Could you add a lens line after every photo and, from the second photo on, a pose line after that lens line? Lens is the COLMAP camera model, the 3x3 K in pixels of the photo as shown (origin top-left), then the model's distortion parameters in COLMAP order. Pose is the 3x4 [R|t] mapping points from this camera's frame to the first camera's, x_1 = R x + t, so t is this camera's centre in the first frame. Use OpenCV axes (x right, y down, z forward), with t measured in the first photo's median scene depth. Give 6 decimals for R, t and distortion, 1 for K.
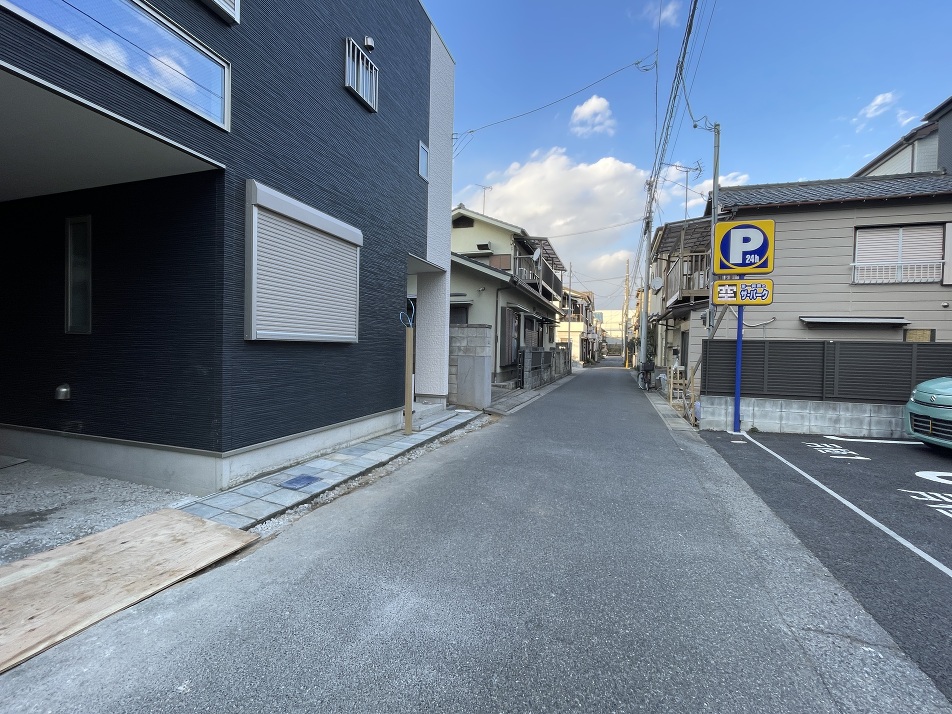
lens RADIAL K [[431.5, 0, 473.9], [0, 431.5, 356.5], [0, 0, 1]] dist [-0.002920, -0.000536]
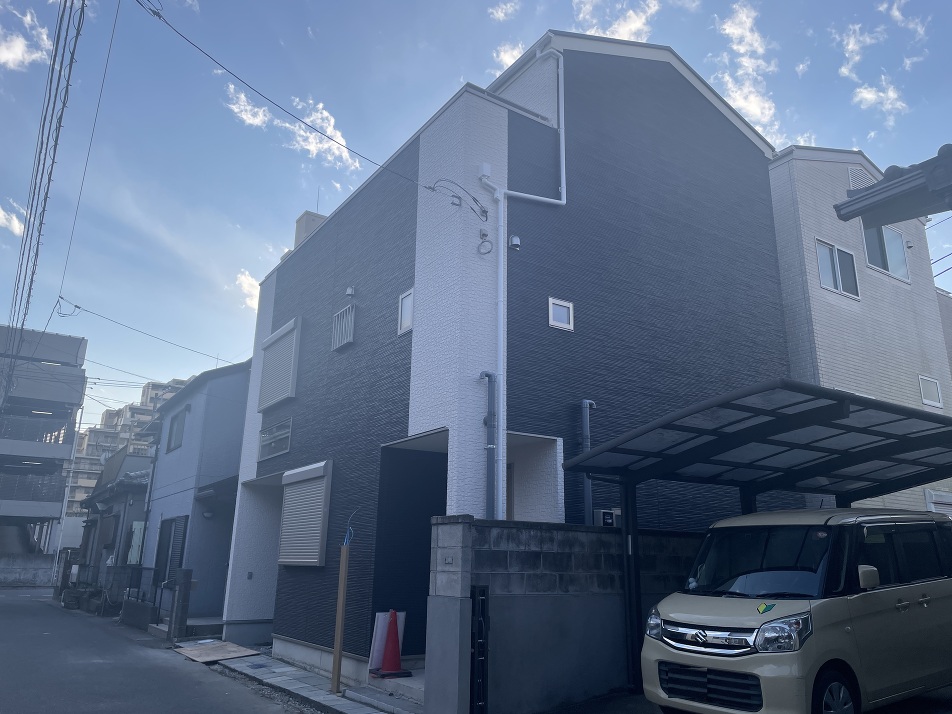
lens RADIAL K [[712.5, 0, 477.4], [0, 712.5, 344.8], [0, 0, 1]] dist [0.075503, -0.094871]
pose [[-0.607860, -0.260220, -0.750194, 0.969472], [-0.044712, 0.954495, -0.294857, -0.047939], [0.792784, -0.145689, -0.591834, 2.440036]]
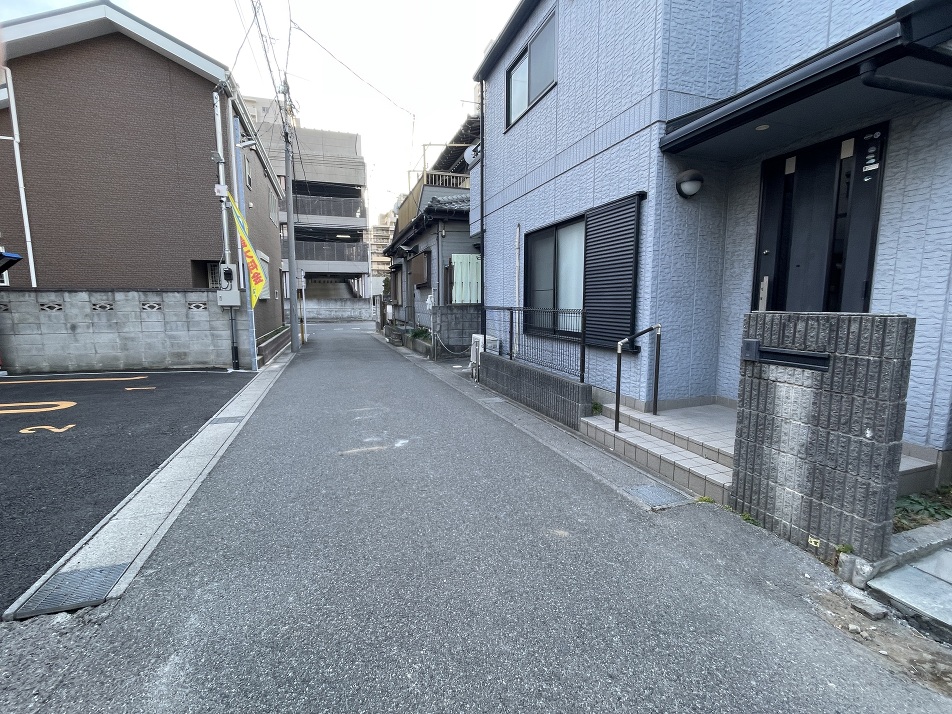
lens RADIAL K [[431.5, 0, 473.9], [0, 431.5, 356.5], [0, 0, 1]] dist [-0.002920, -0.000536]
pose [[-0.799556, 0.056168, -0.597959, 0.015700], [-0.026876, 0.991274, 0.129051, -0.001801], [0.599990, 0.119254, -0.791069, 0.137954]]
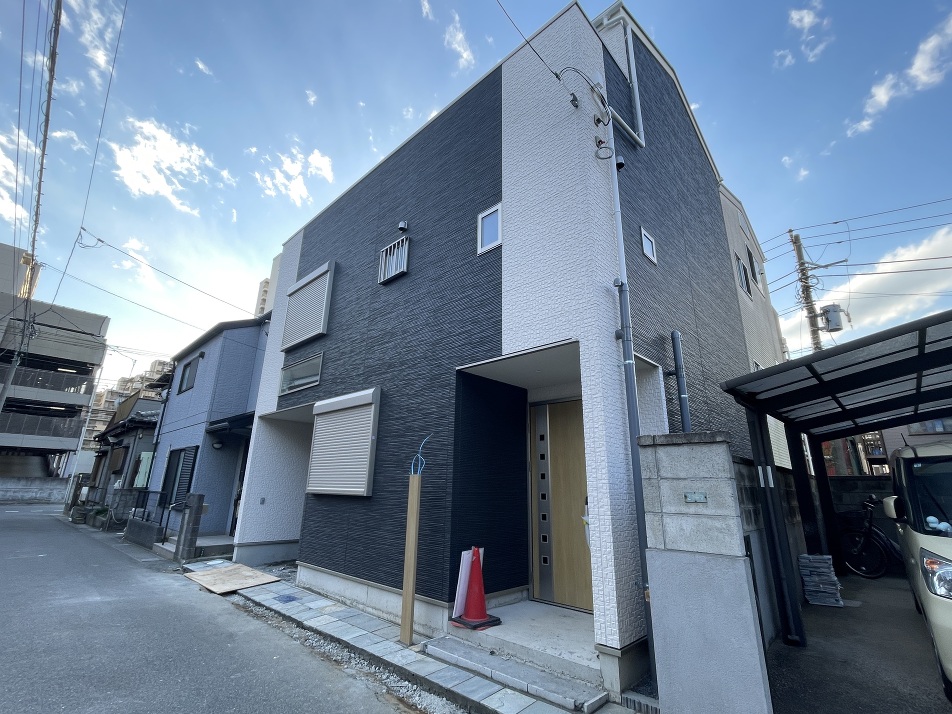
lens RADIAL K [[431.5, 0, 473.9], [0, 431.5, 356.5], [0, 0, 1]] dist [-0.002920, -0.000536]
pose [[-0.421335, -0.295467, -0.857424, 0.589766], [-0.048172, 0.951396, -0.304178, -0.047294], [0.905625, -0.086857, -0.415090, 1.674330]]
